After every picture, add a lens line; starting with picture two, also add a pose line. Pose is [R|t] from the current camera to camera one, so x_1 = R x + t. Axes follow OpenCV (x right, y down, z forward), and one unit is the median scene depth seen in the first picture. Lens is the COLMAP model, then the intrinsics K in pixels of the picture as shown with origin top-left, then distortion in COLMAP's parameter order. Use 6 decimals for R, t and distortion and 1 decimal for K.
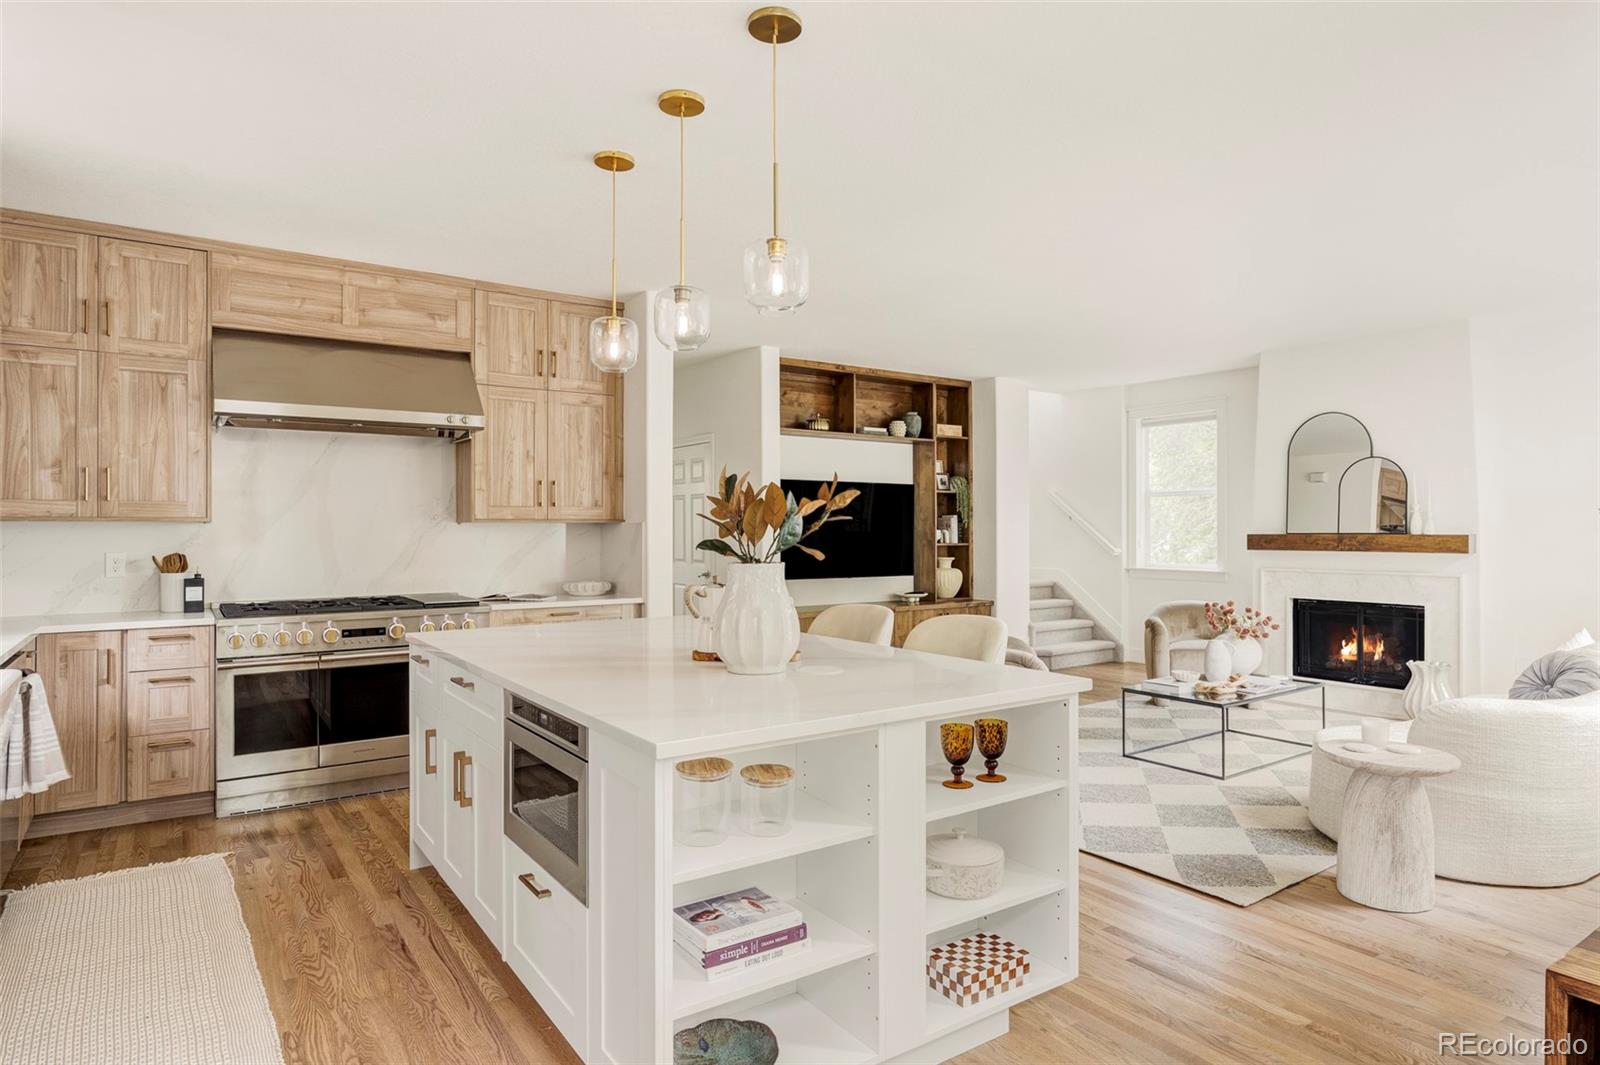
lens RADIAL K [[911.0, 0, 807.8], [0, 911.0, 525.5], [0, 0, 1]] dist [-0.003261, 0.001066]
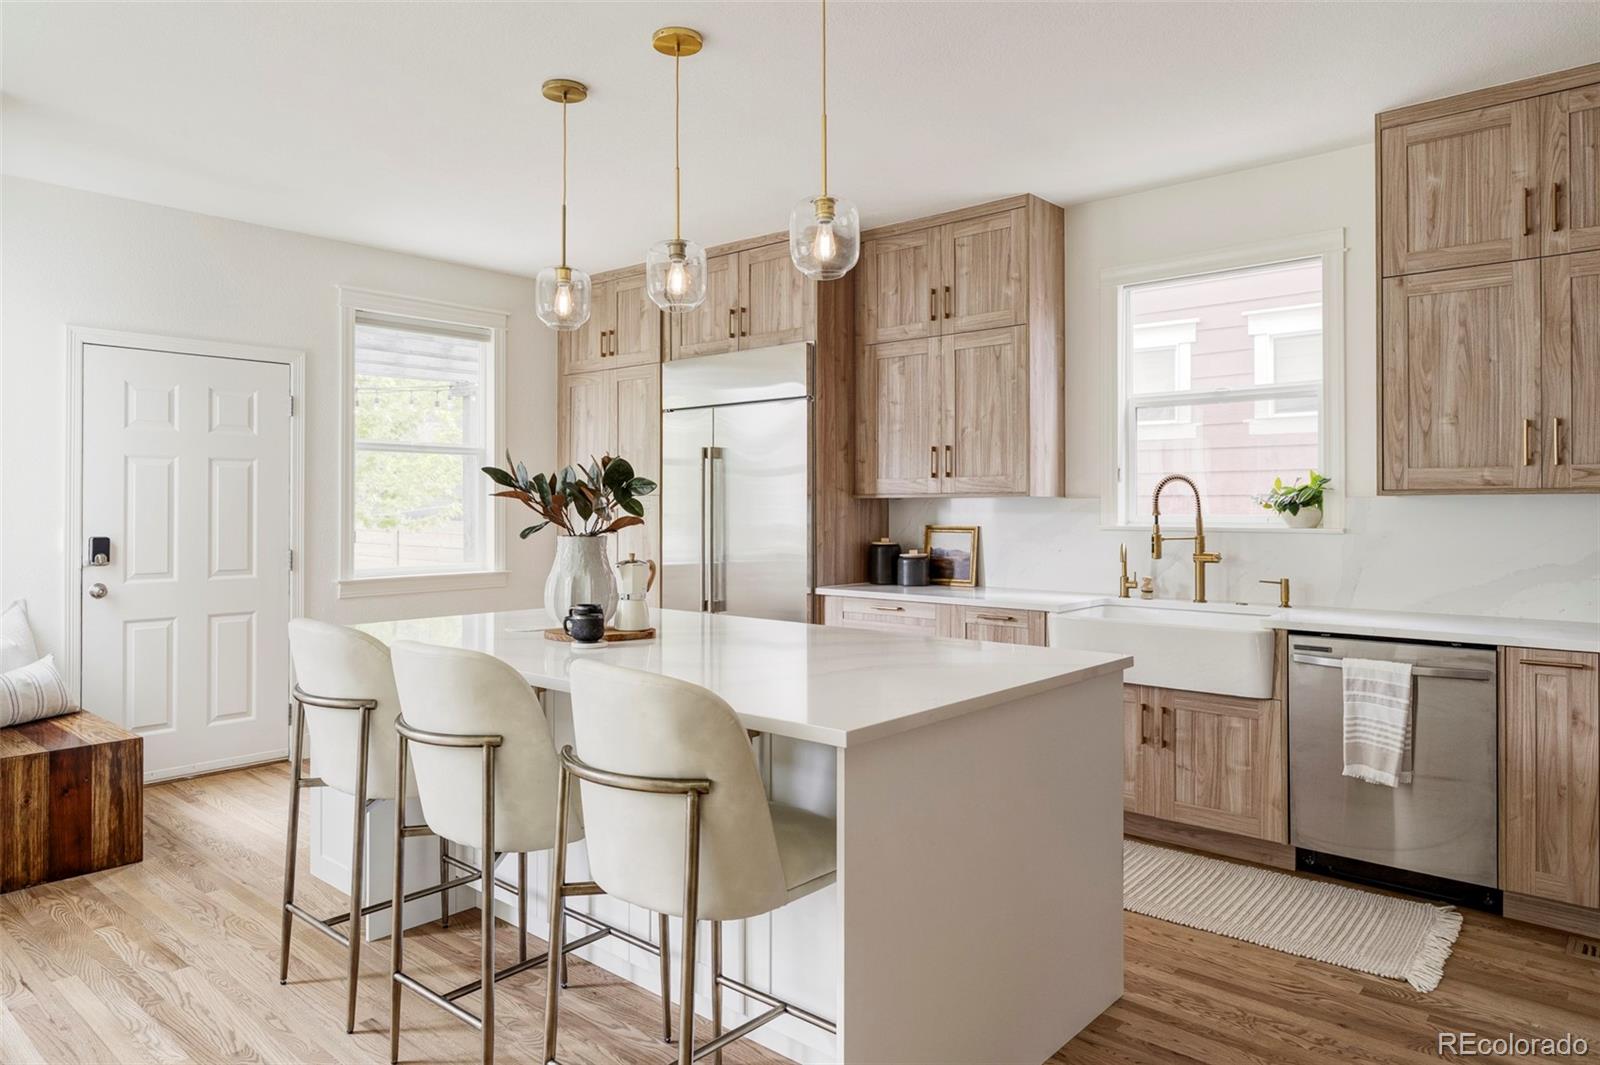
lens RADIAL K [[1017.7, 0, 779.4], [0, 1017.7, 498.9], [0, 0, 1]] dist [-0.002460, 0.001588]
pose [[-0.973074, 0.001199, -0.230489, -0.002875], [0.003850, 0.999932, -0.011050, 0.003435], [0.230460, -0.011640, -0.973012, 0.874300]]
